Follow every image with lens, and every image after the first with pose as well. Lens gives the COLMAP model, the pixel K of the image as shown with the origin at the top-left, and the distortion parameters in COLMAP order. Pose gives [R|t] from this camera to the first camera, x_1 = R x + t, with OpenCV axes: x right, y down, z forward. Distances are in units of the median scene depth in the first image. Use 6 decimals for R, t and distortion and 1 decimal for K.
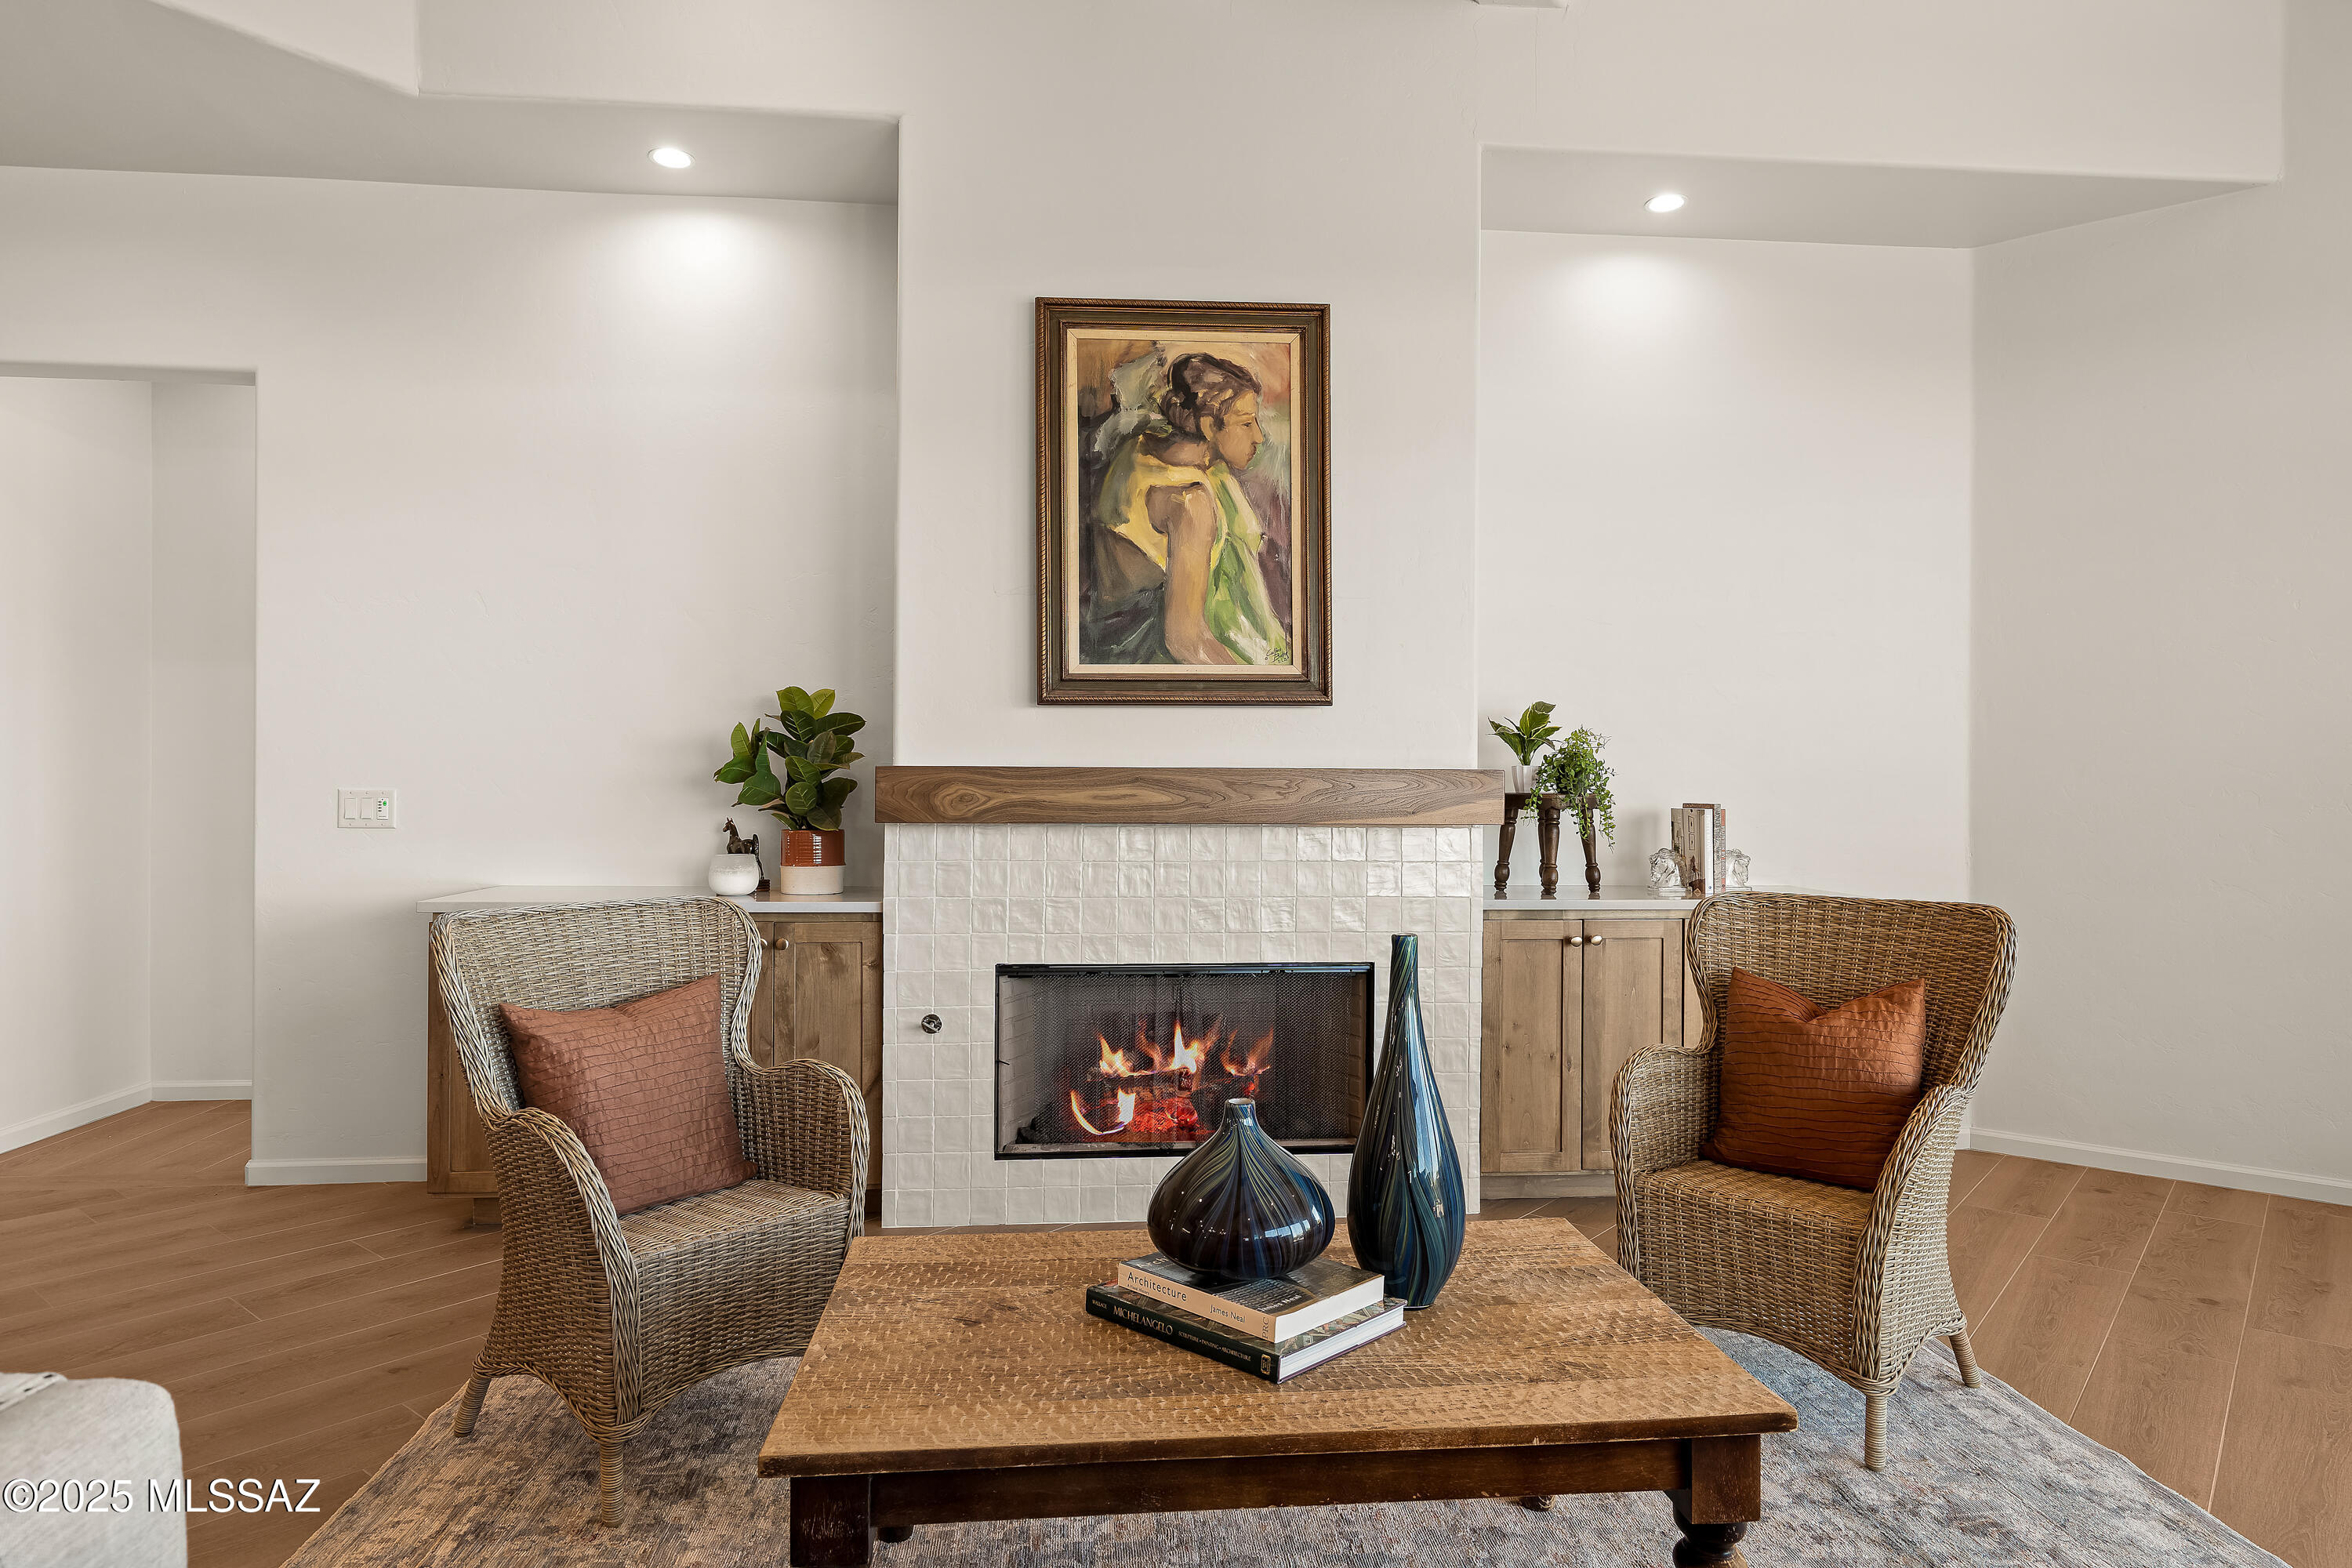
lens RADIAL K [[1375.7, 0, 1176.0], [0, 1375.7, 784.0], [0, 0, 1]] dist [0.005370, -0.001538]
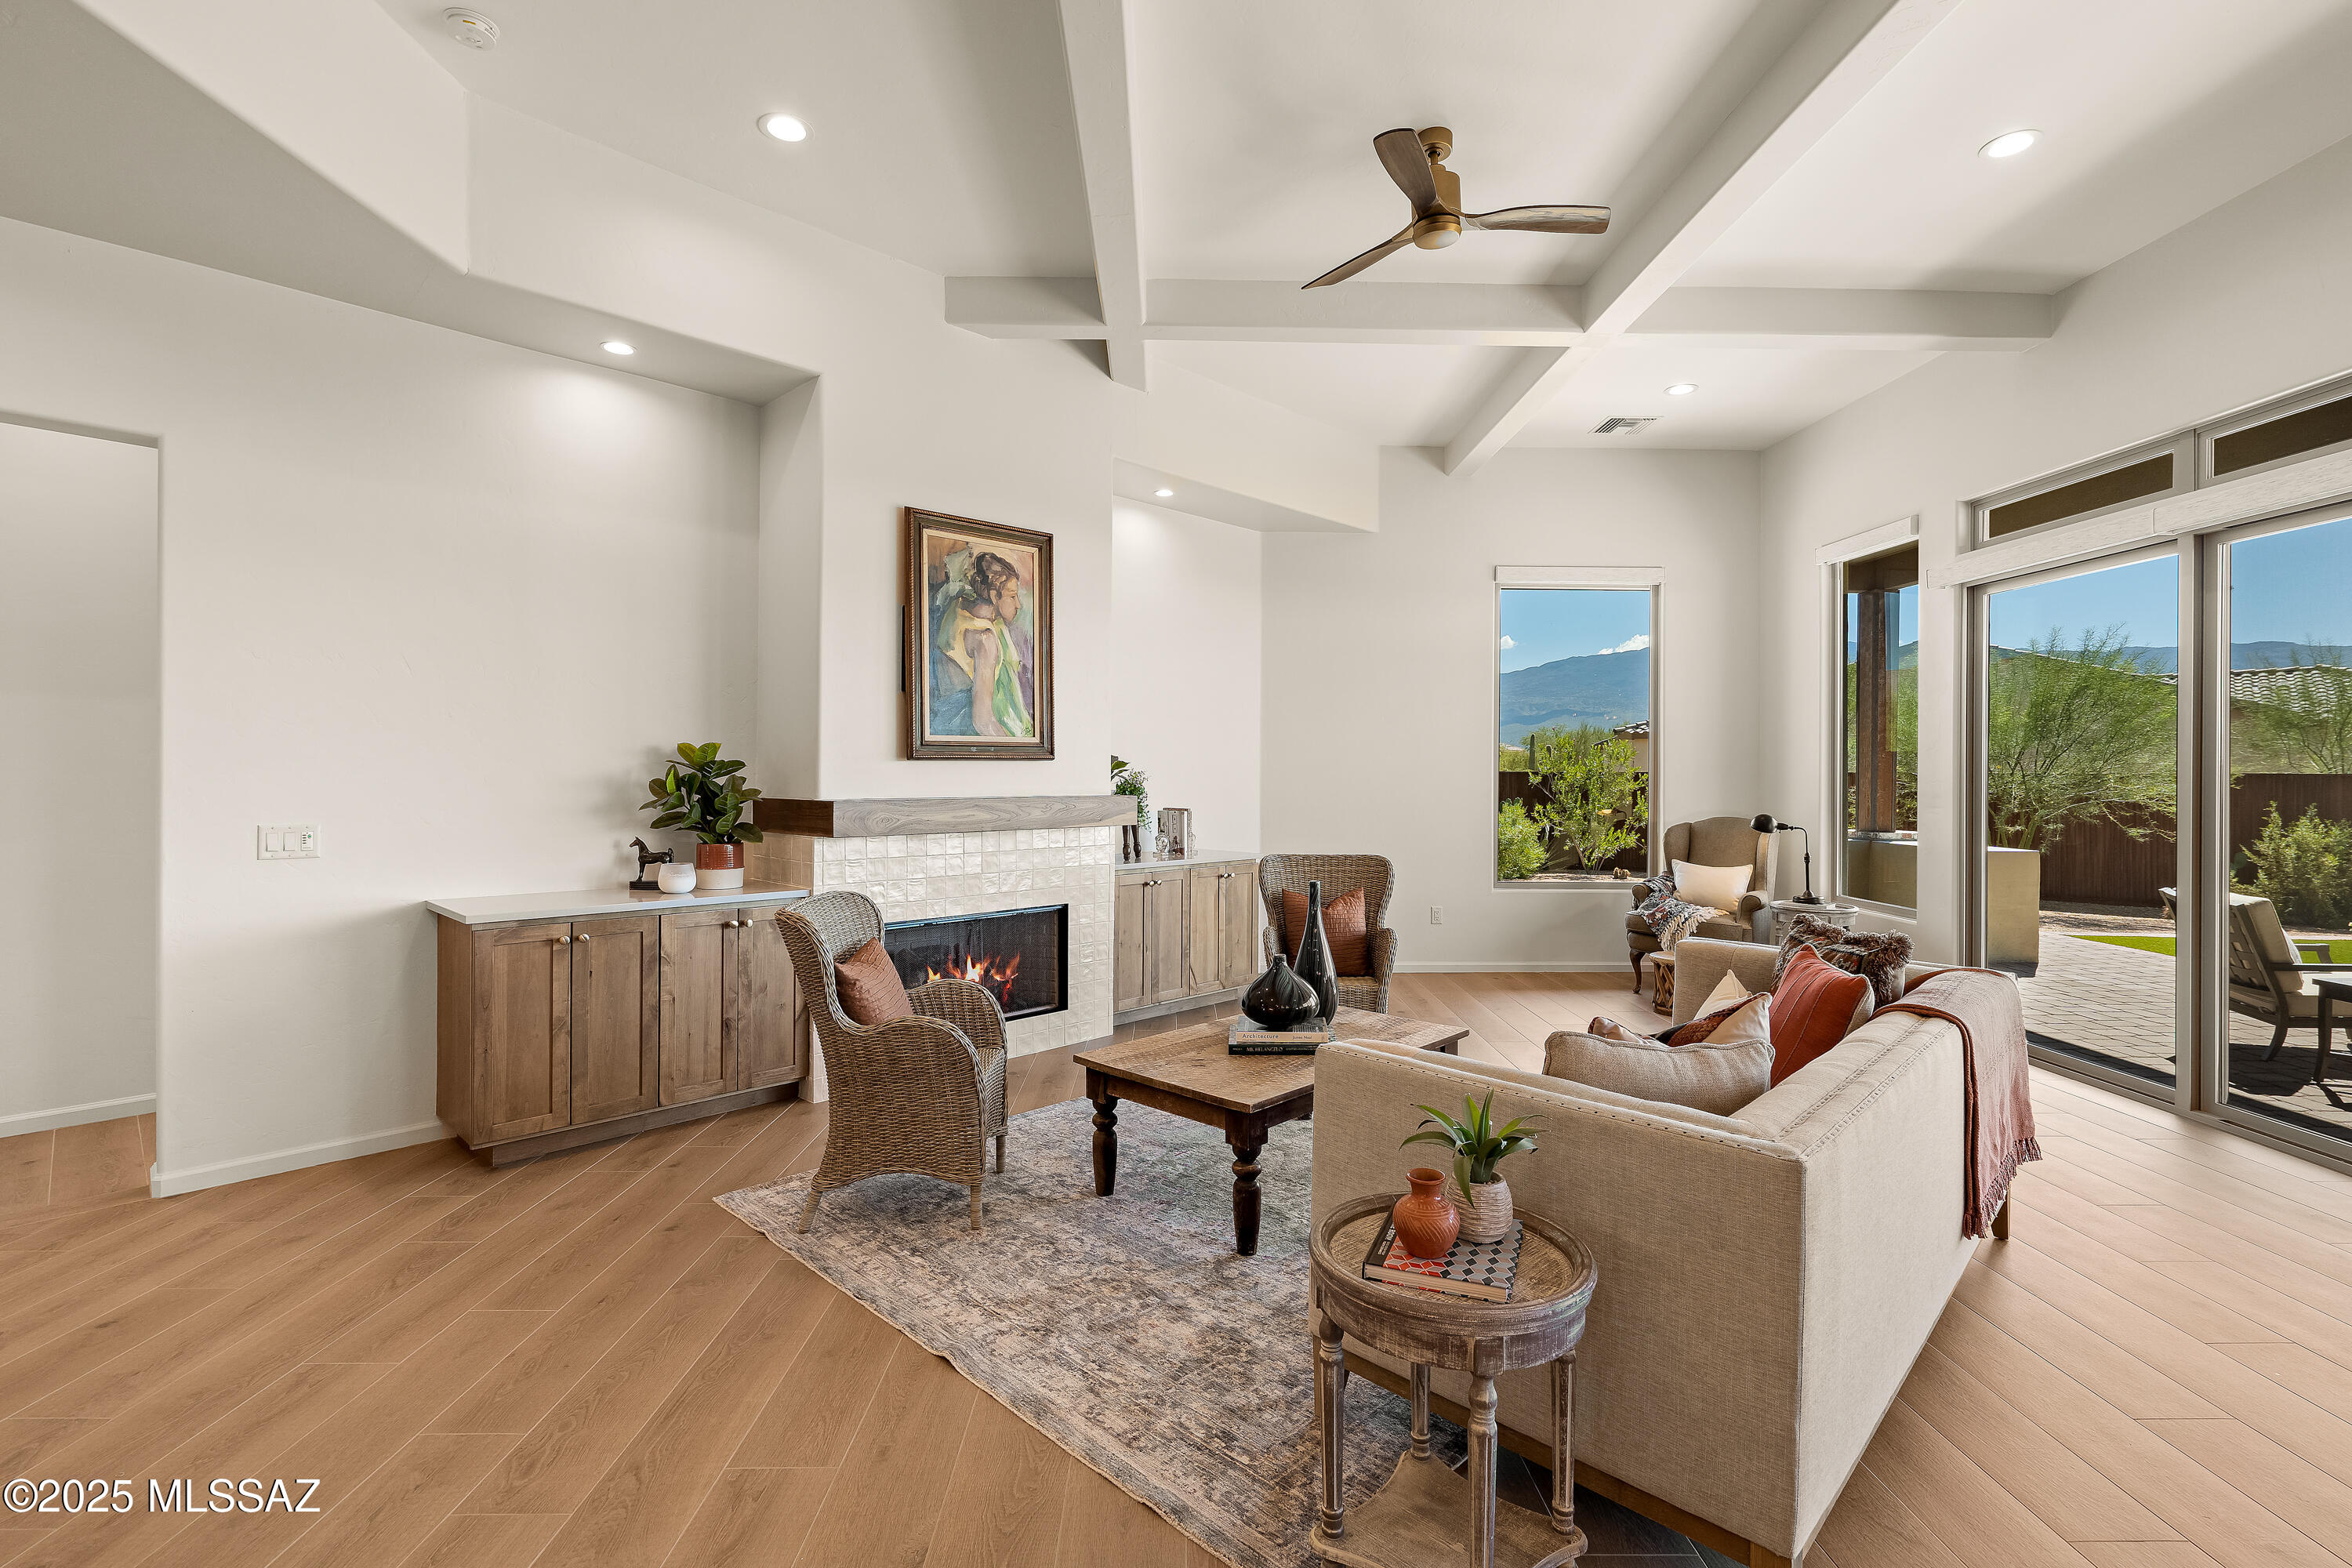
lens RADIAL K [[1054.8, 0, 1176.0], [0, 1054.8, 784.0], [0, 0, 1]] dist [-0.001173, 0.000082]
pose [[0.765425, -0.008736, 0.643466, -0.644471], [-0.001353, 0.999884, 0.015184, -0.047830], [-0.643524, -0.012493, 0.765324, -0.144738]]
